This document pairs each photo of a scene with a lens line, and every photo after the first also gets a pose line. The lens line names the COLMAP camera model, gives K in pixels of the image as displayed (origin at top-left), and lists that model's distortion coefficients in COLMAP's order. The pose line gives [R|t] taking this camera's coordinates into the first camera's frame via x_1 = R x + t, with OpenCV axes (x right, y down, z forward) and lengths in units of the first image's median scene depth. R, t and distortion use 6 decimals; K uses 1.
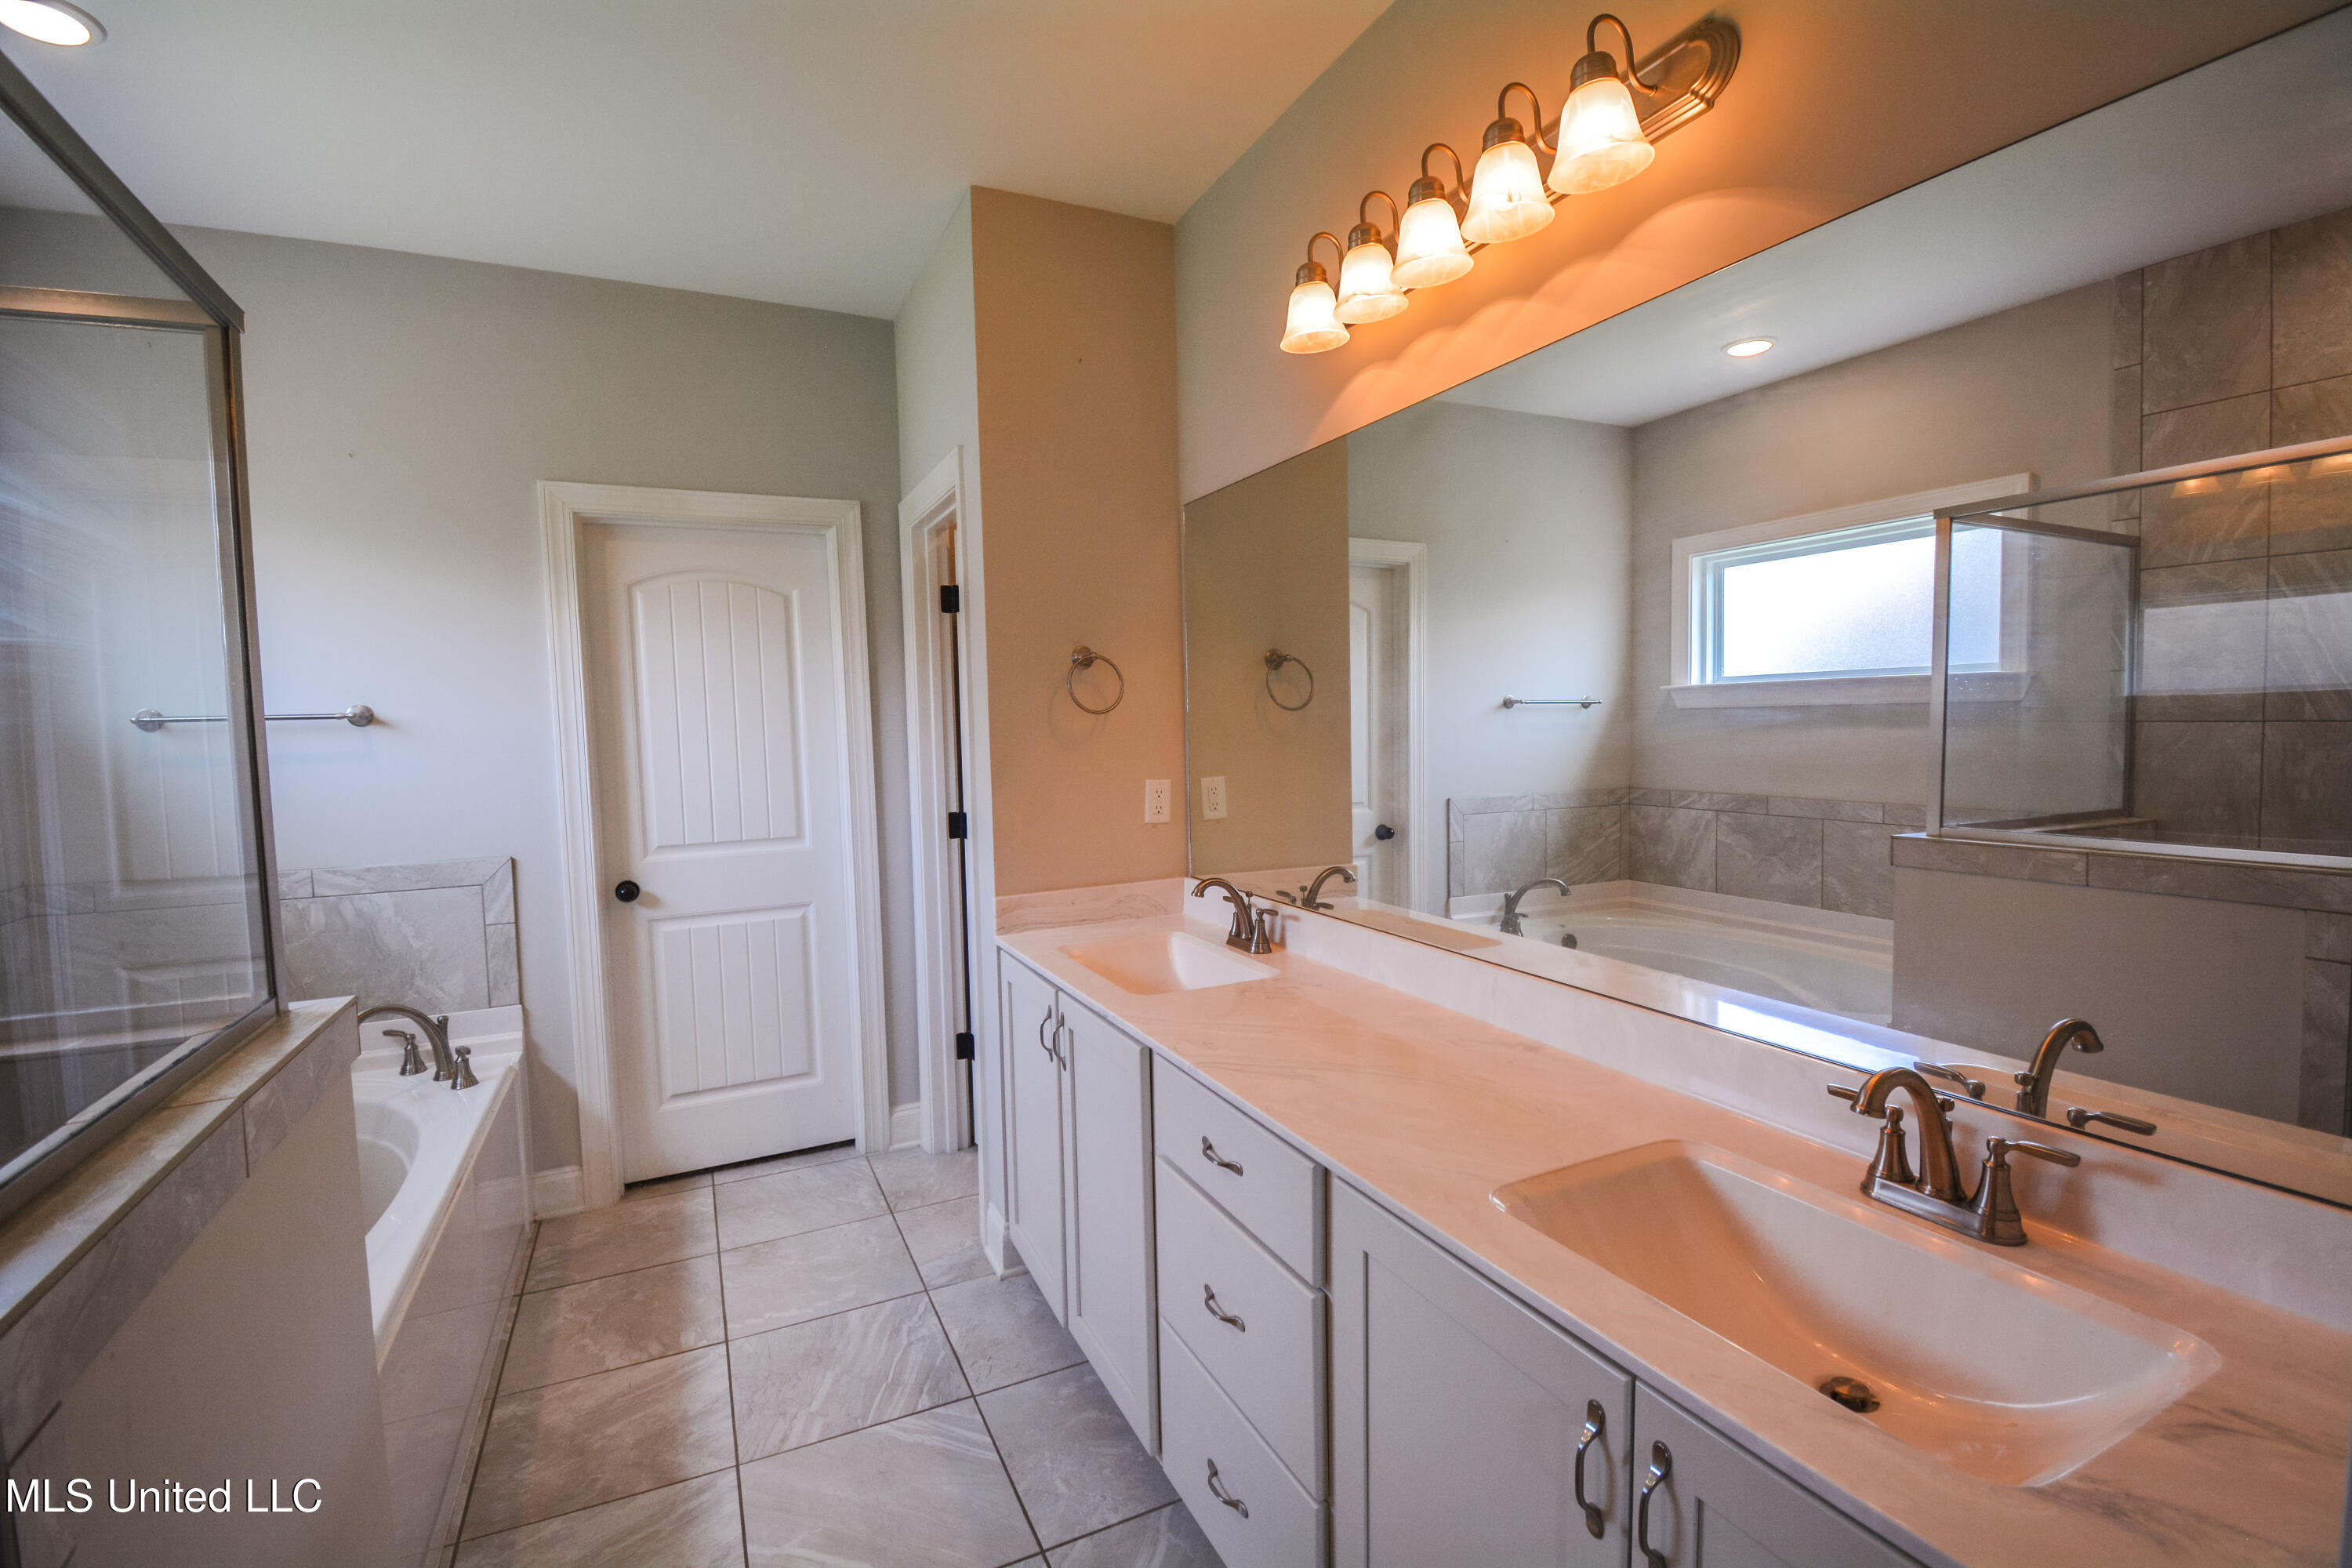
lens RADIAL K [[1047.8, 0, 1177.2], [0, 1047.8, 774.0], [0, 0, 1]] dist [0.005323, -0.016029]
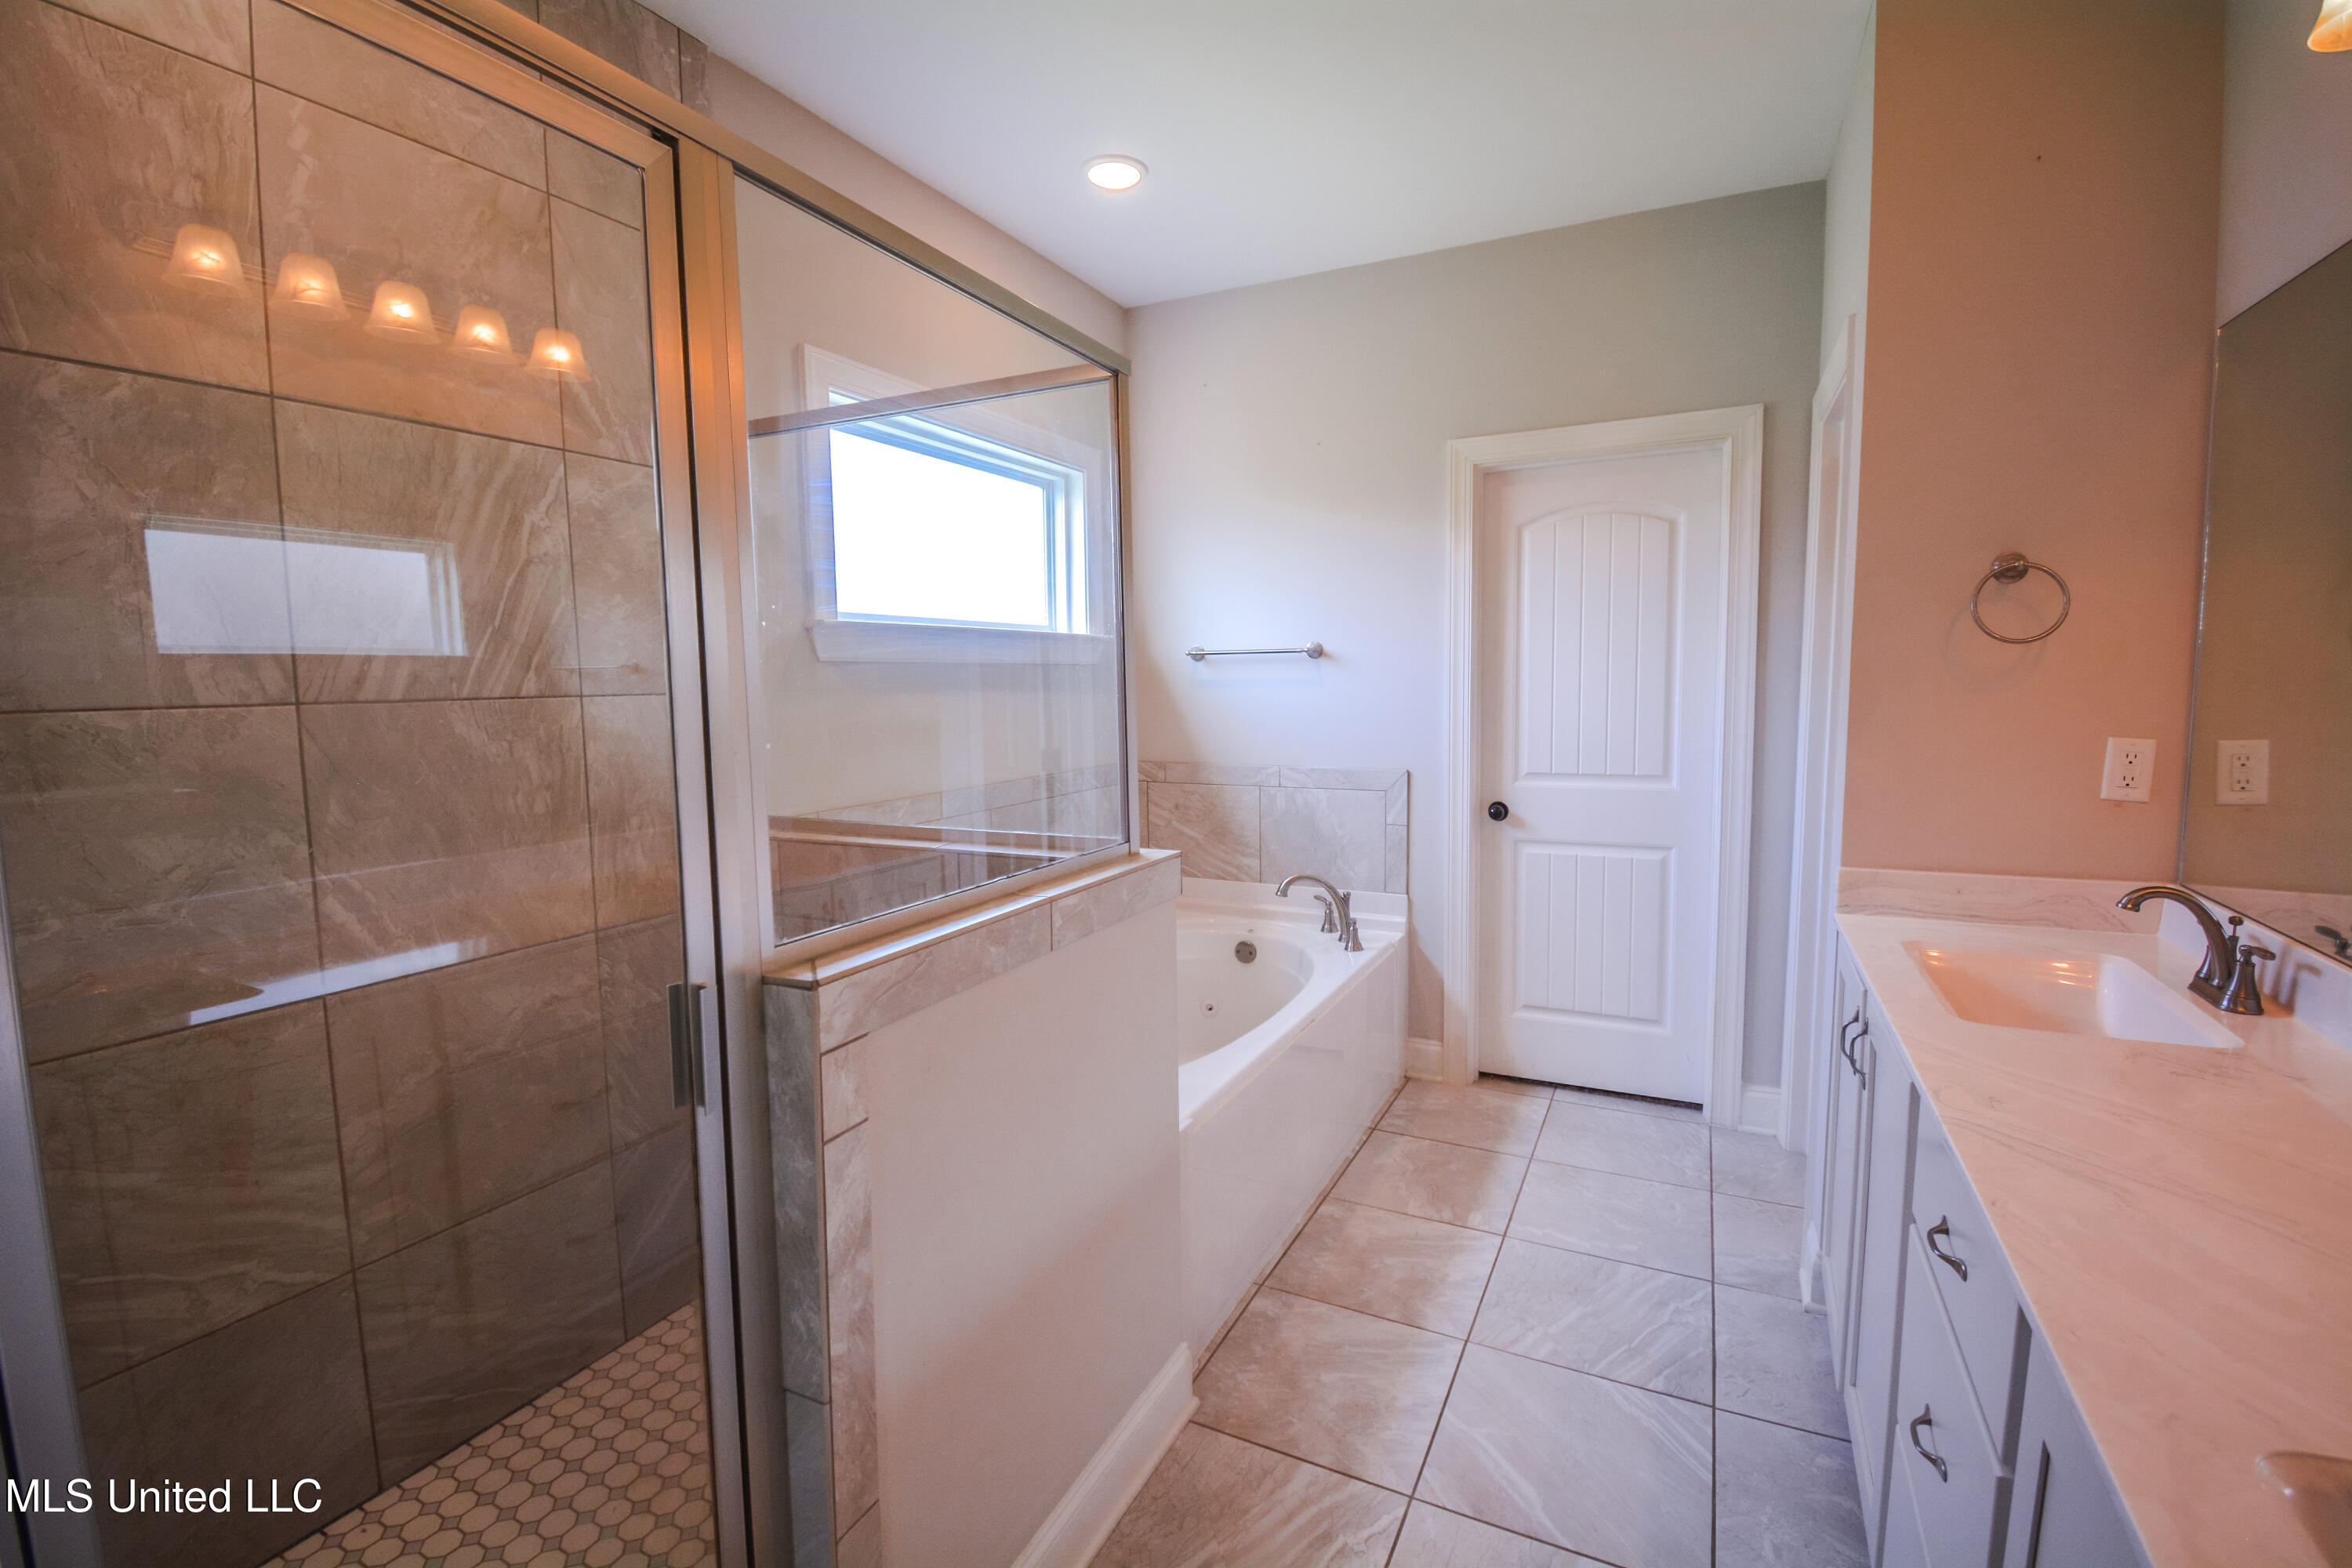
lens RADIAL K [[1047.8, 0, 1167.2], [0, 1047.8, 775.0], [0, 0, 1]] dist [0.005323, -0.016029]
pose [[0.605790, 0.089829, -0.790537, 0.142057], [-0.041257, 0.995816, 0.081539, -0.000357], [0.794554, -0.016780, 0.606961, 0.071964]]
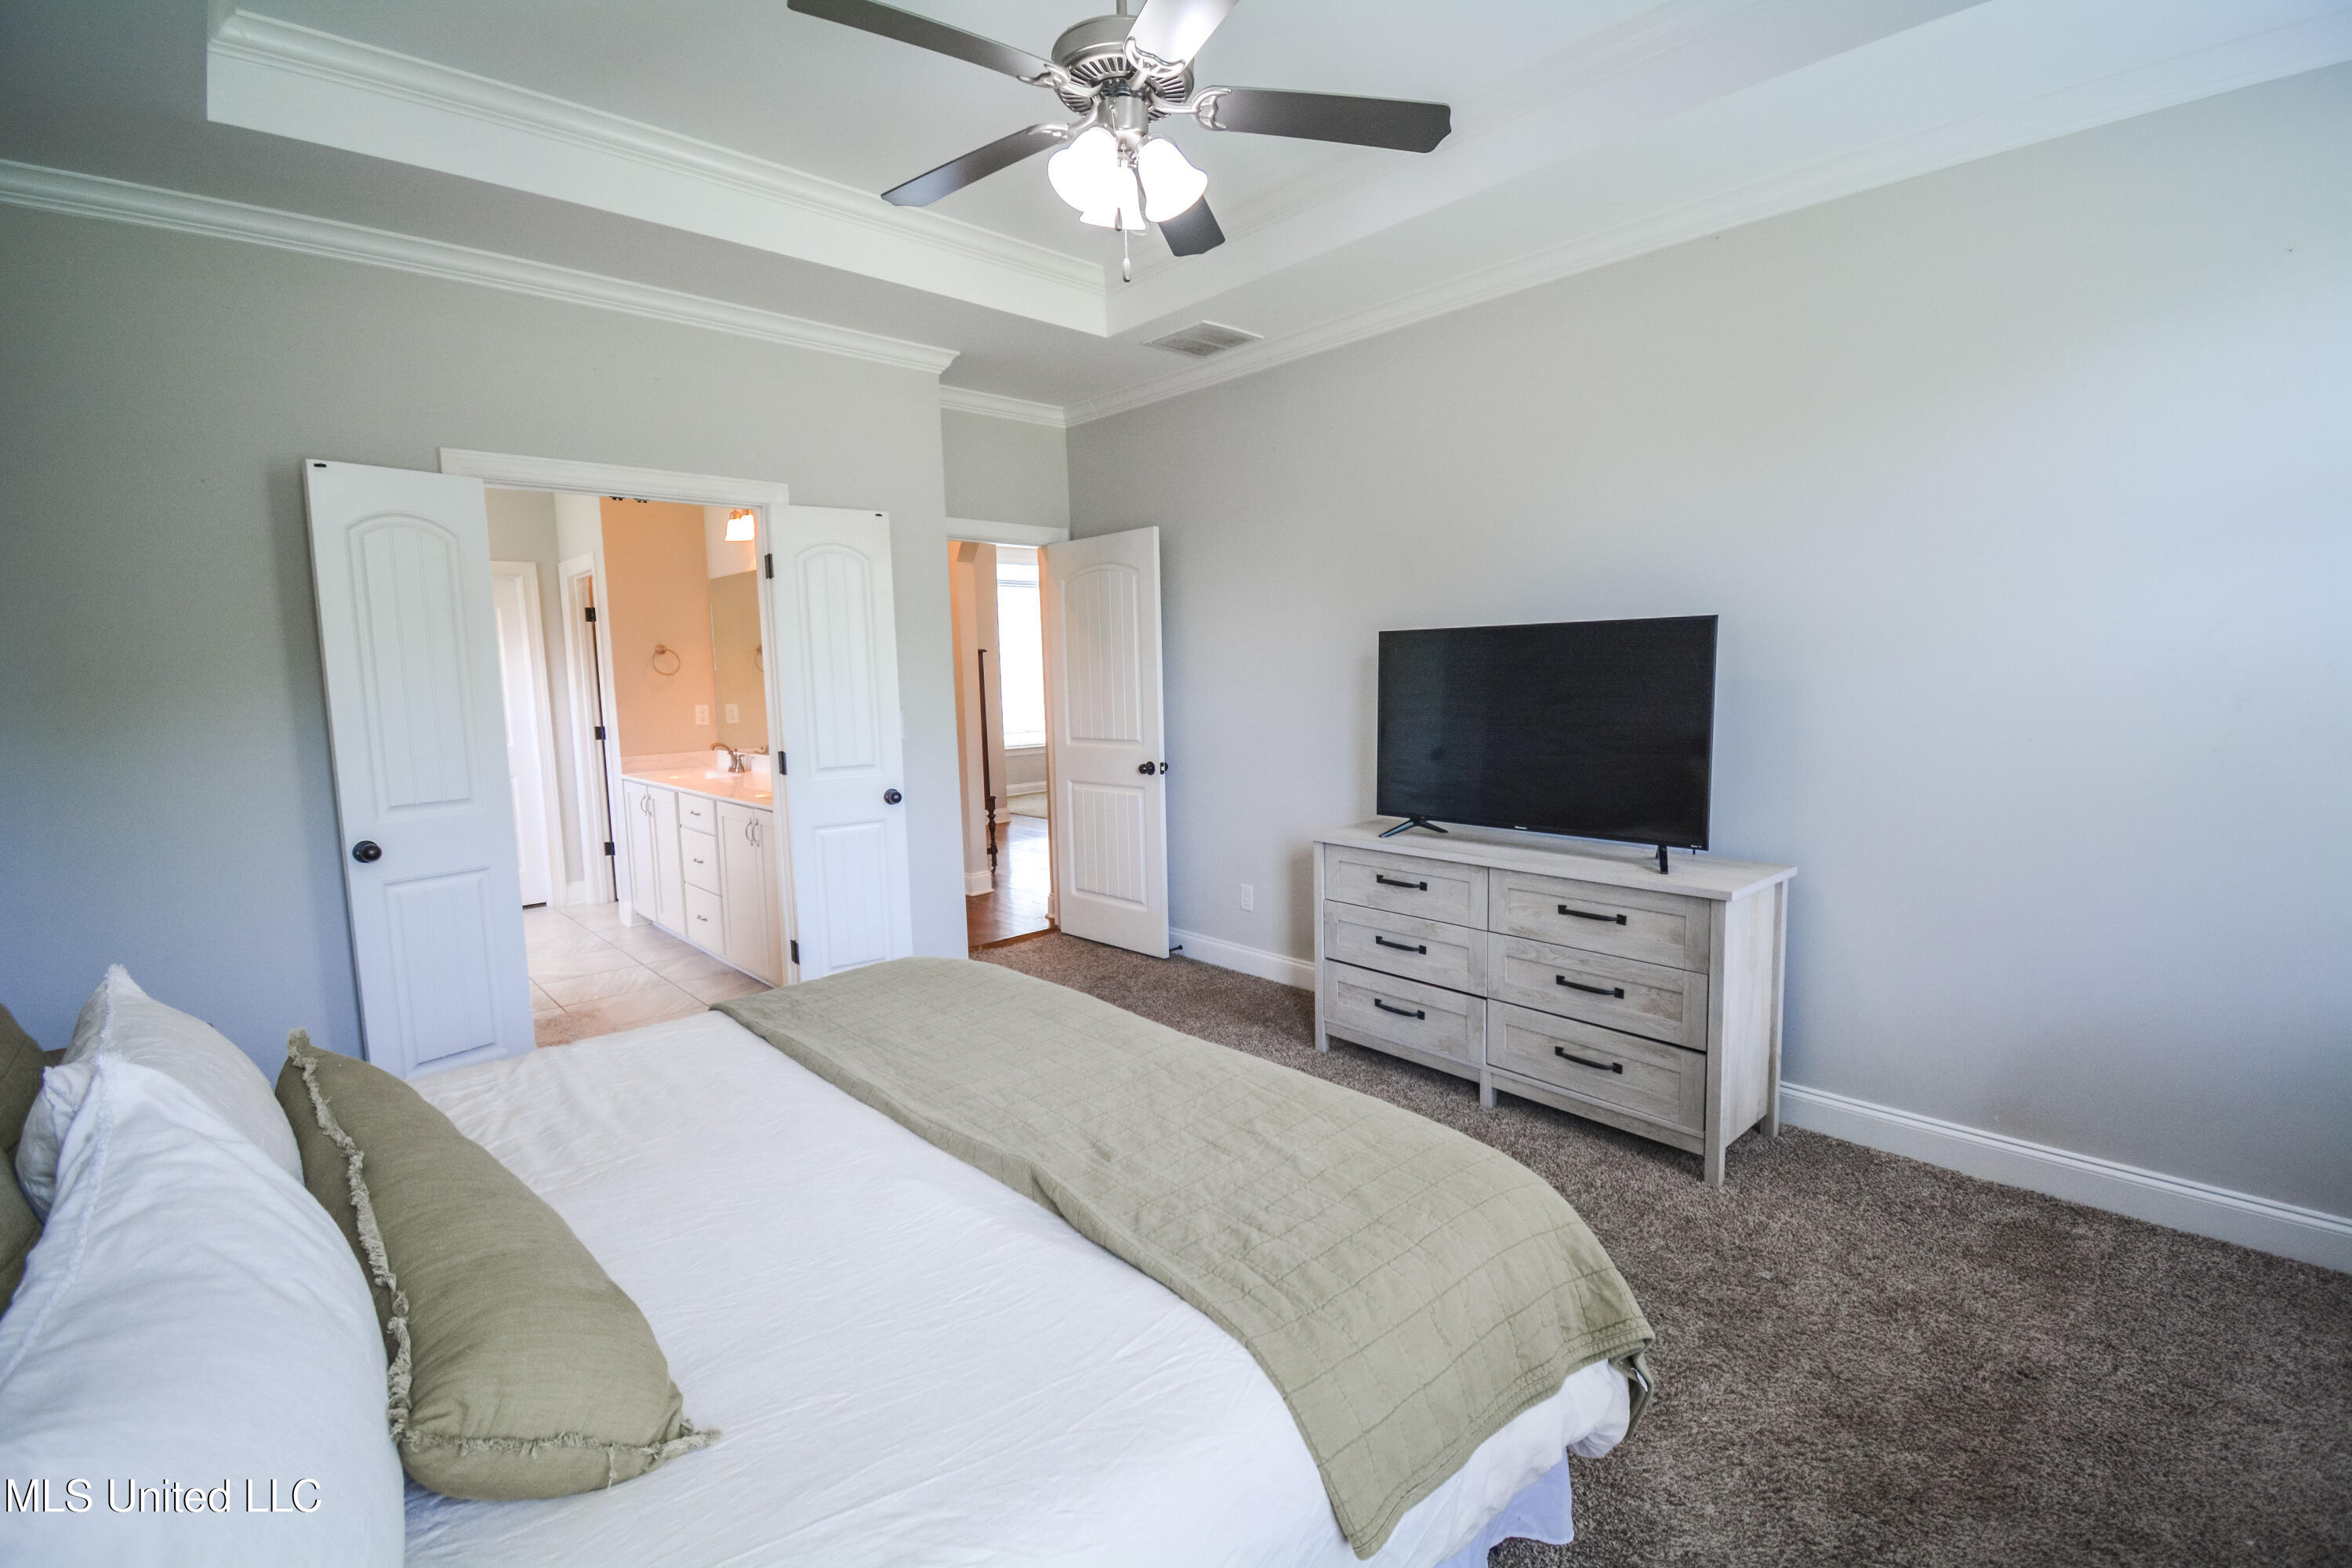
lens RADIAL K [[1047.8, 0, 1186.7], [0, 1047.8, 778.7], [0, 0, 1]] dist [0.005323, -0.016029]
pose [[0.953348, -0.030163, 0.300362, 0.284133], [0.016640, 0.998734, 0.047480, 0.071423], [-0.301414, -0.040267, 0.952643, -1.392935]]
